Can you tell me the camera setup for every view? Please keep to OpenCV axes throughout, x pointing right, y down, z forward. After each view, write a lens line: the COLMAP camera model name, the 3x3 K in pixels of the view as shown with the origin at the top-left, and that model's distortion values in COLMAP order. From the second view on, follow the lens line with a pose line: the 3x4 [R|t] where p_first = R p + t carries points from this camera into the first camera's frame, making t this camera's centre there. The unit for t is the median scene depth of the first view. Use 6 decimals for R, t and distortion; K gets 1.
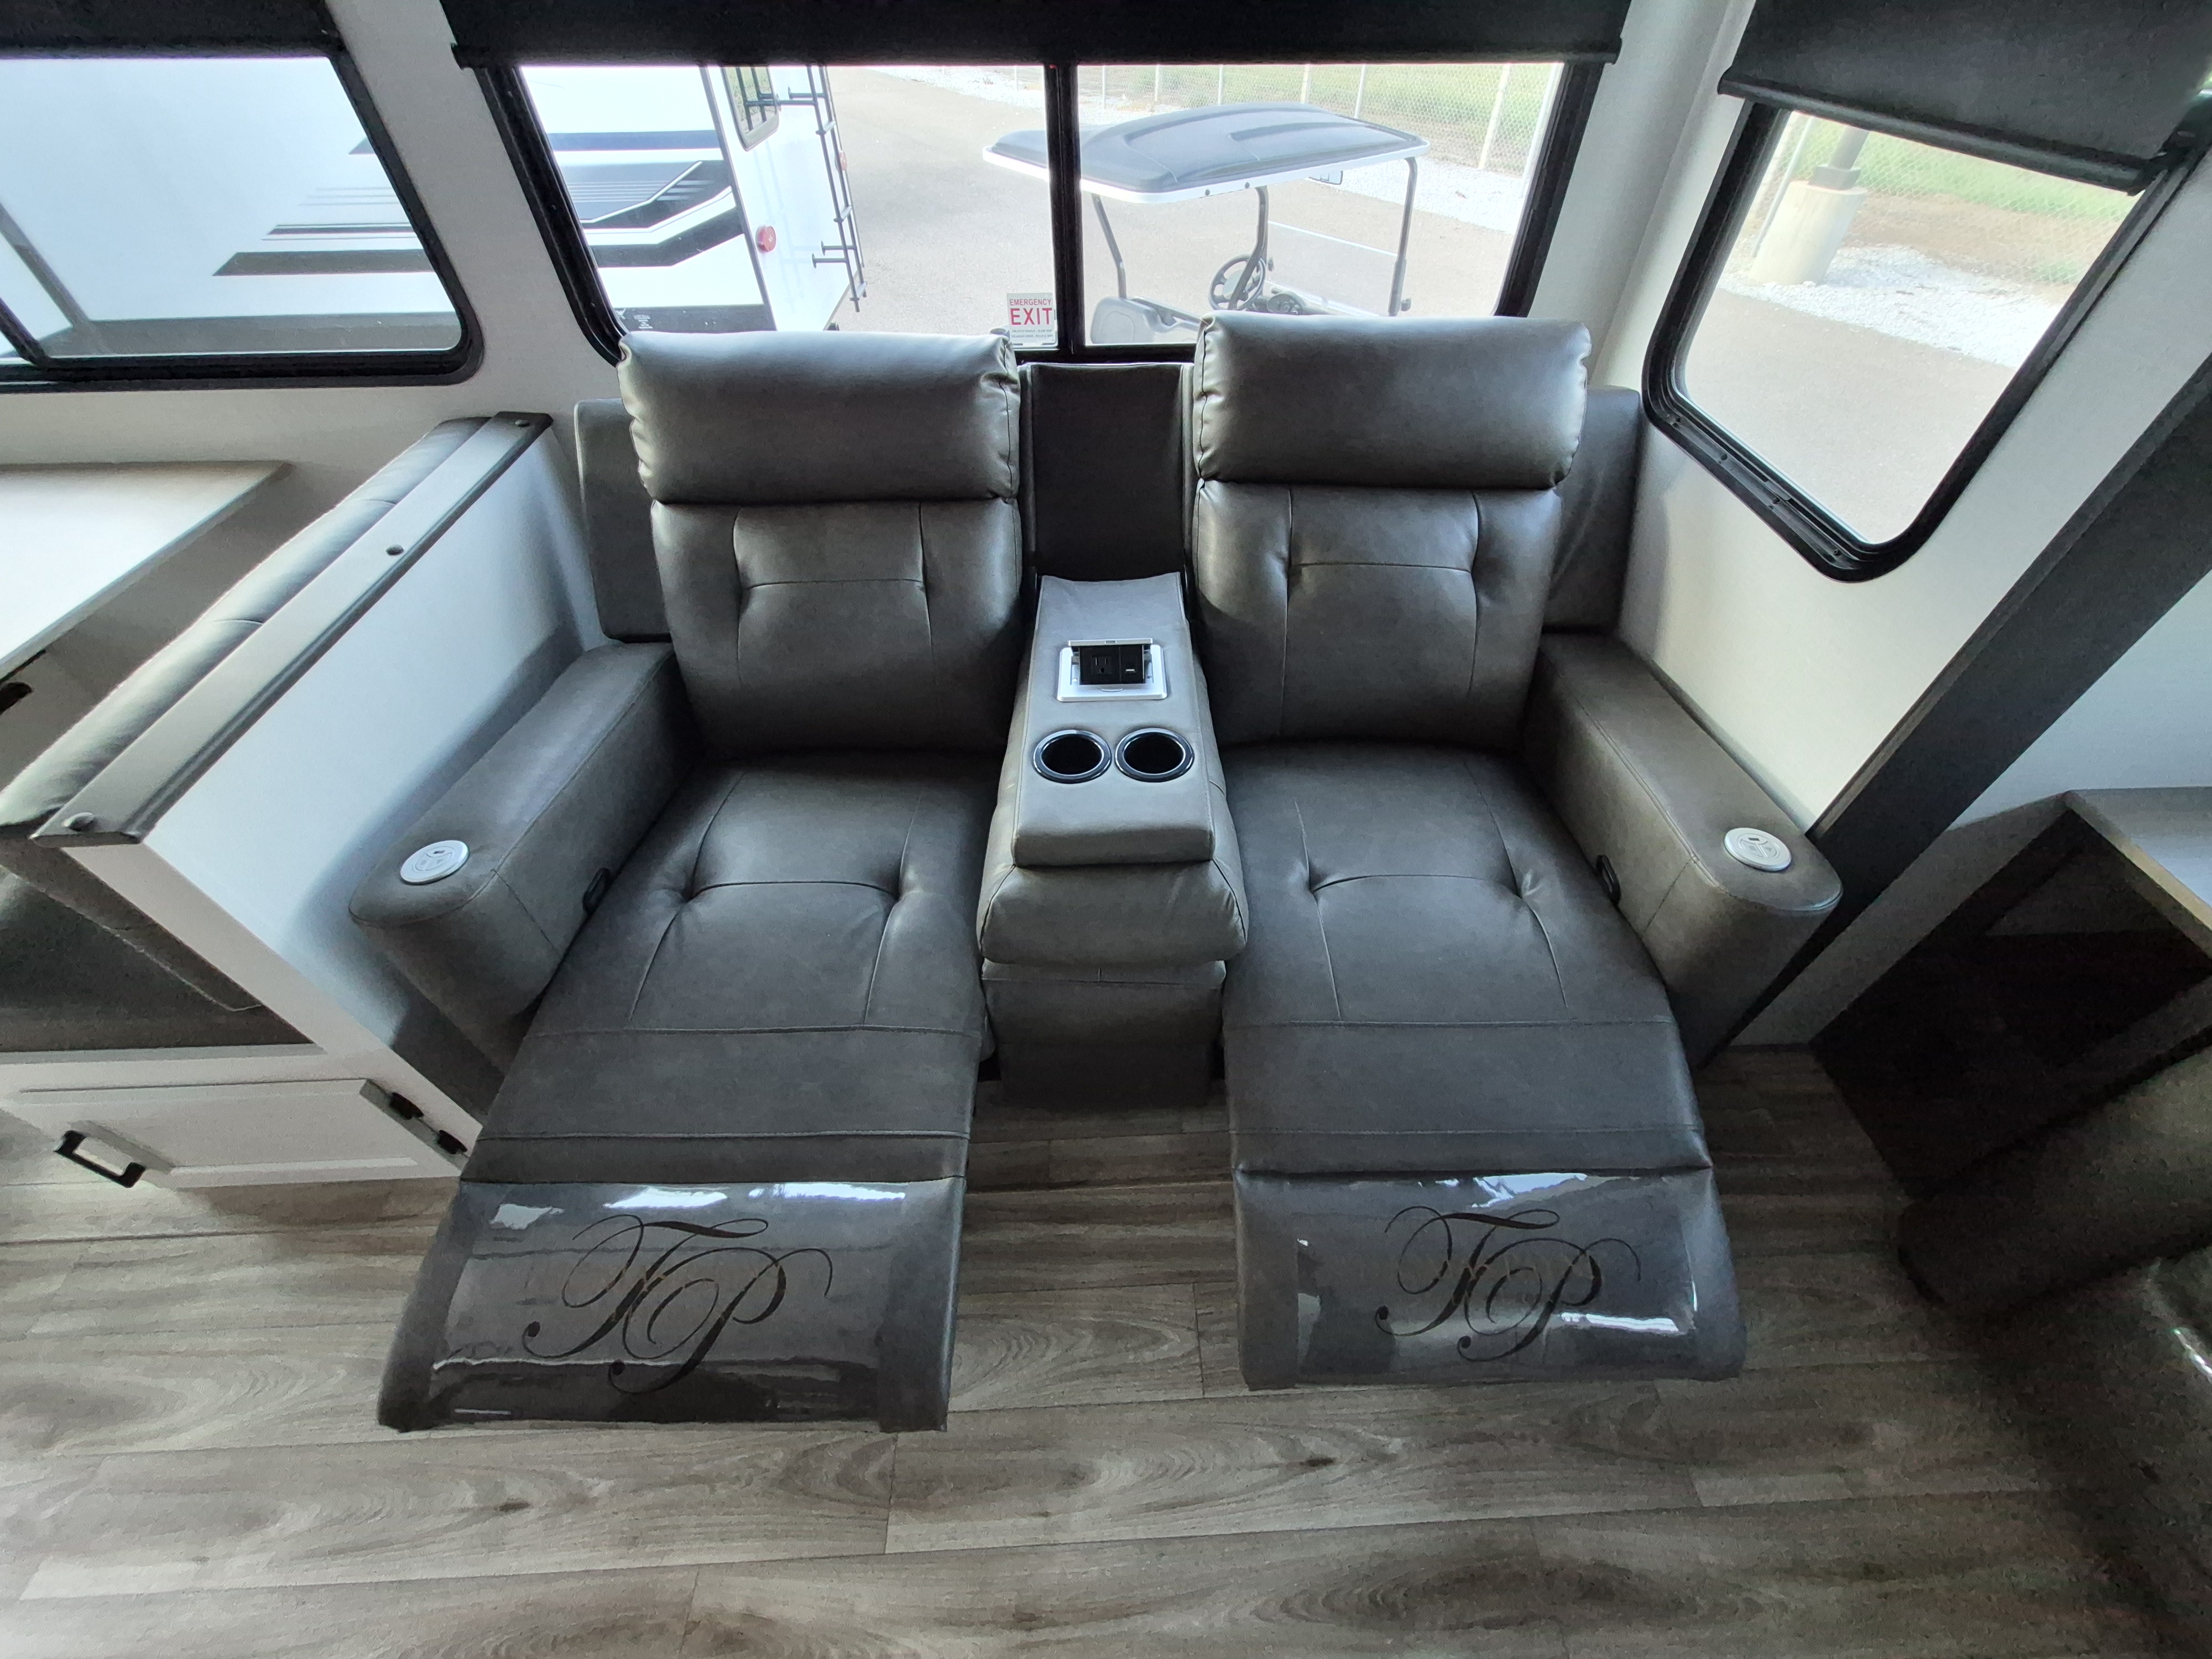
lens RADIAL K [[875.3, 0, 1110.6], [0, 875.3, 812.6], [0, 0, 1]] dist [-0.001803, -0.000219]
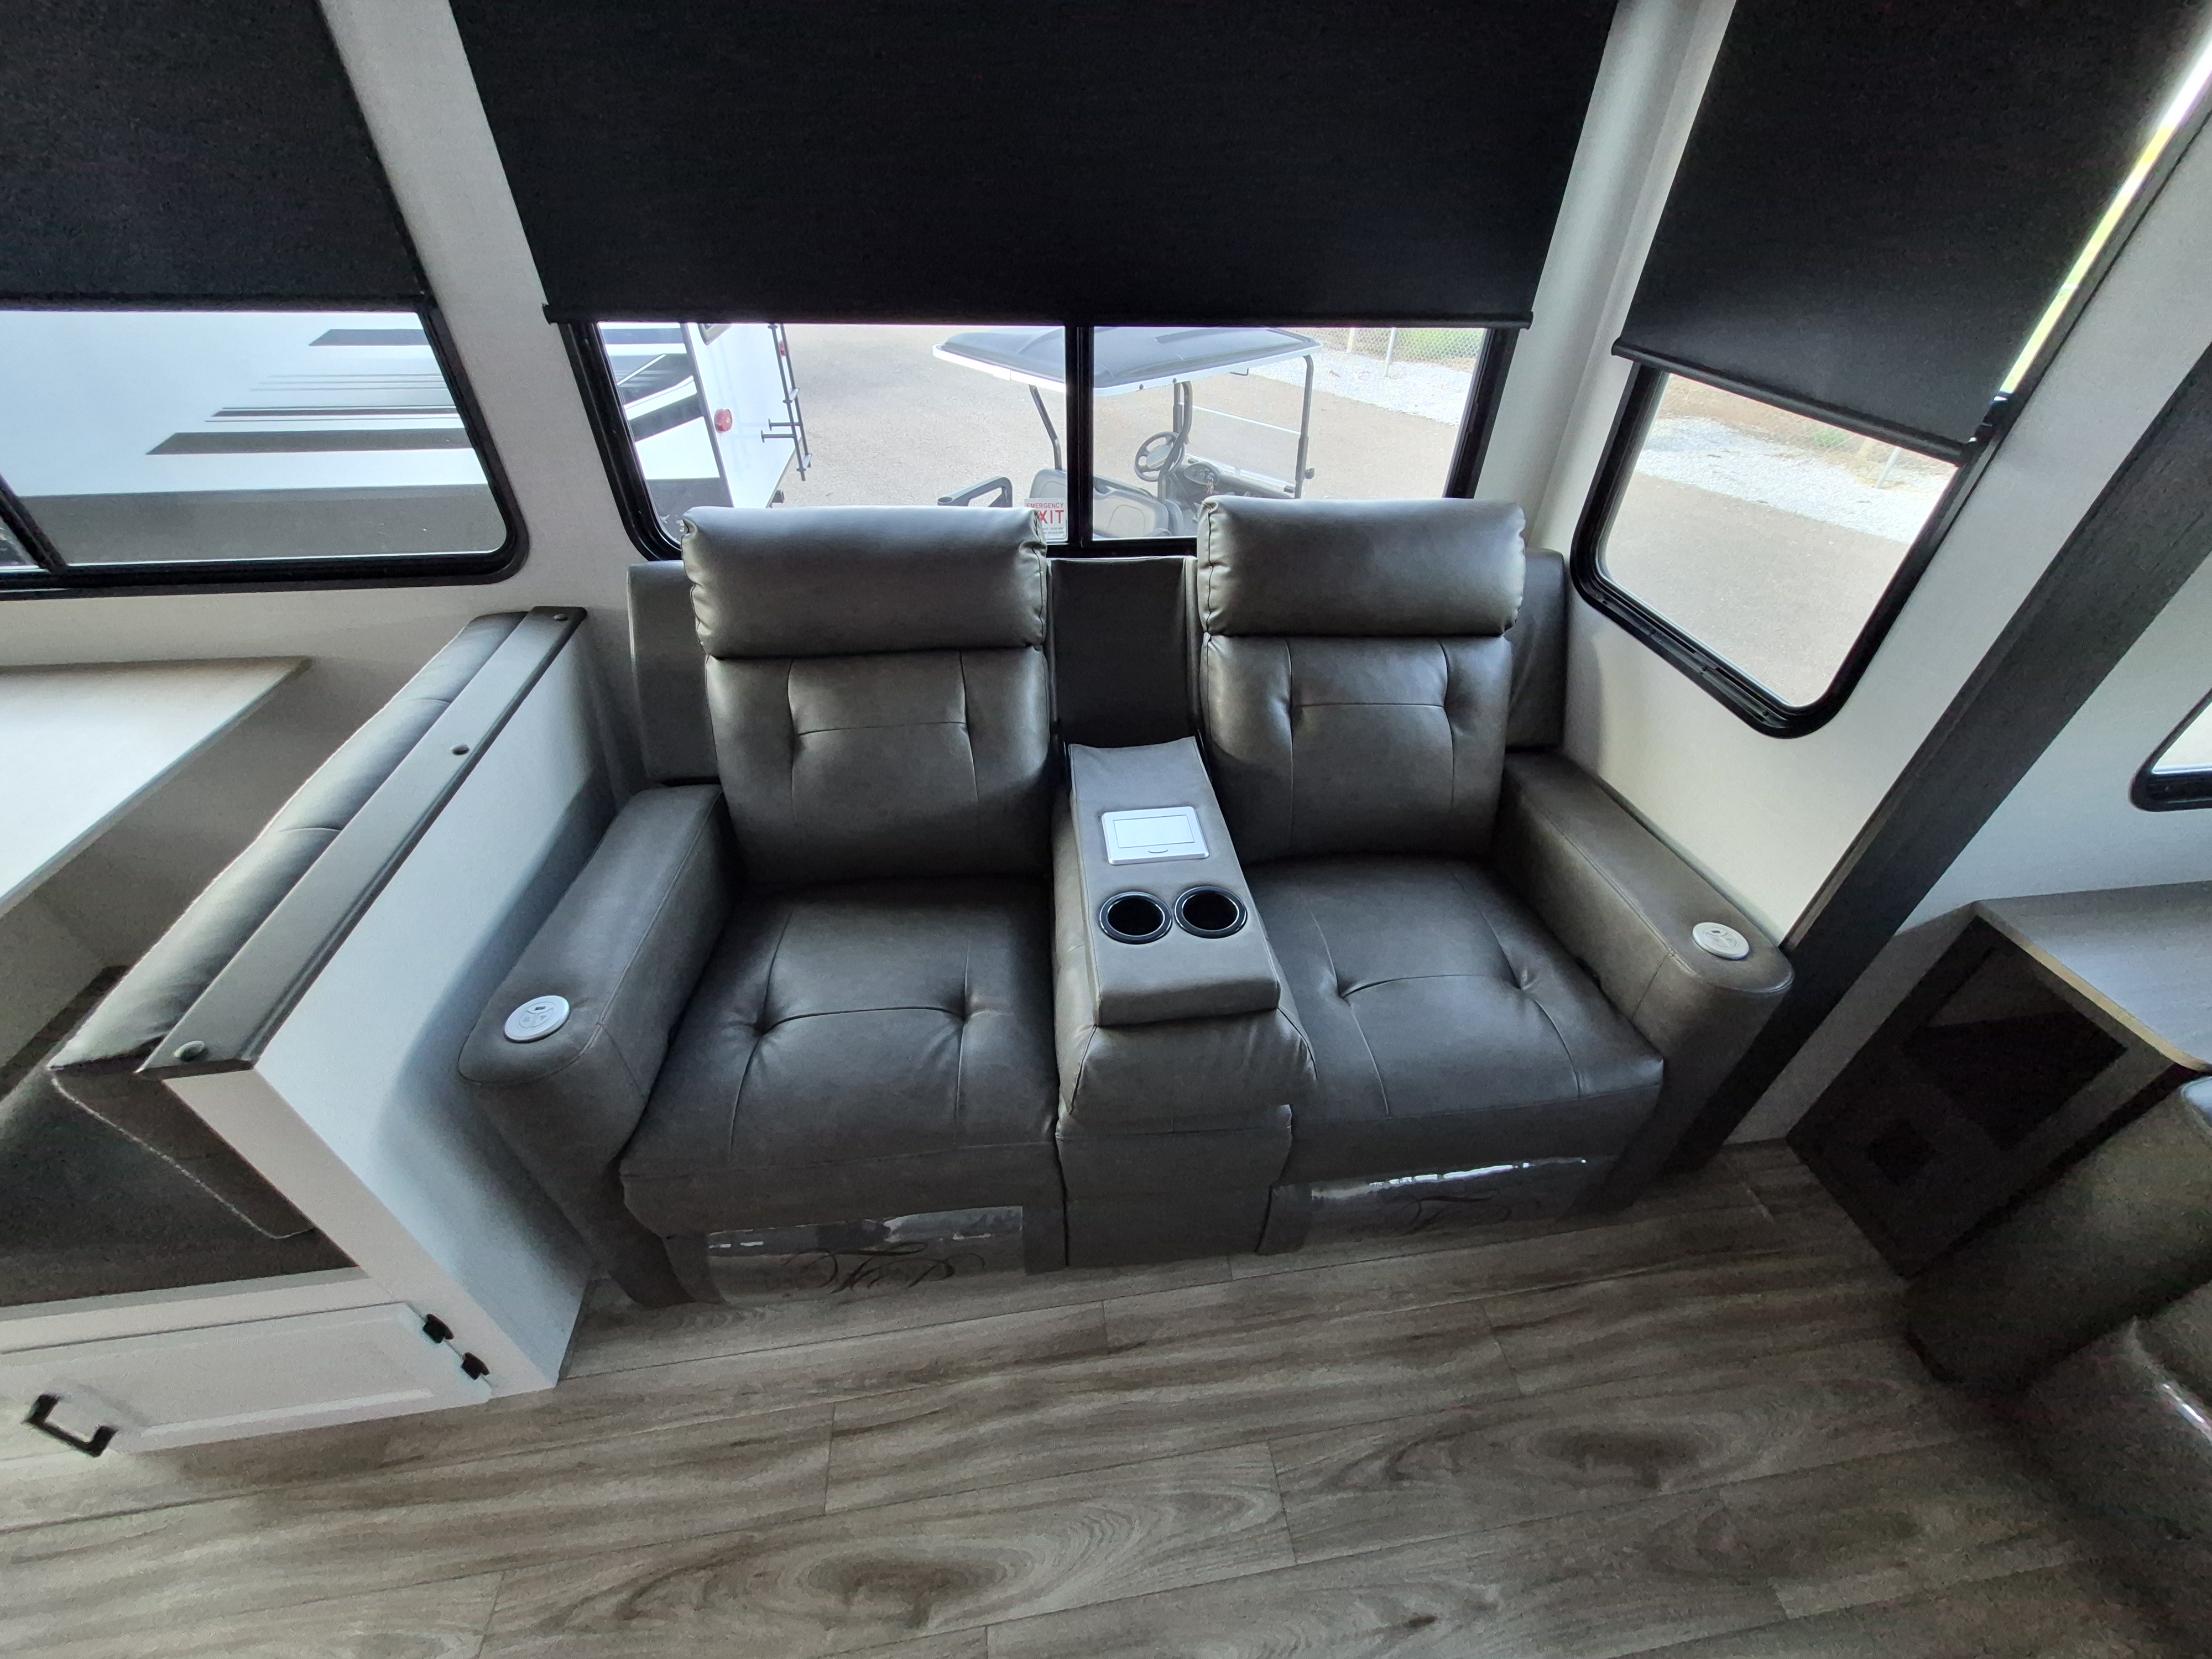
lens RADIAL K [[875.3, 0, 1110.6], [0, 875.3, 812.6], [0, 0, 1]] dist [-0.001803, -0.000219]
pose [[0.994321, -0.042241, 0.097678, -0.154203], [0.055538, 0.988916, -0.137701, -0.040682], [-0.090779, 0.142344, 0.985646, -0.065010]]
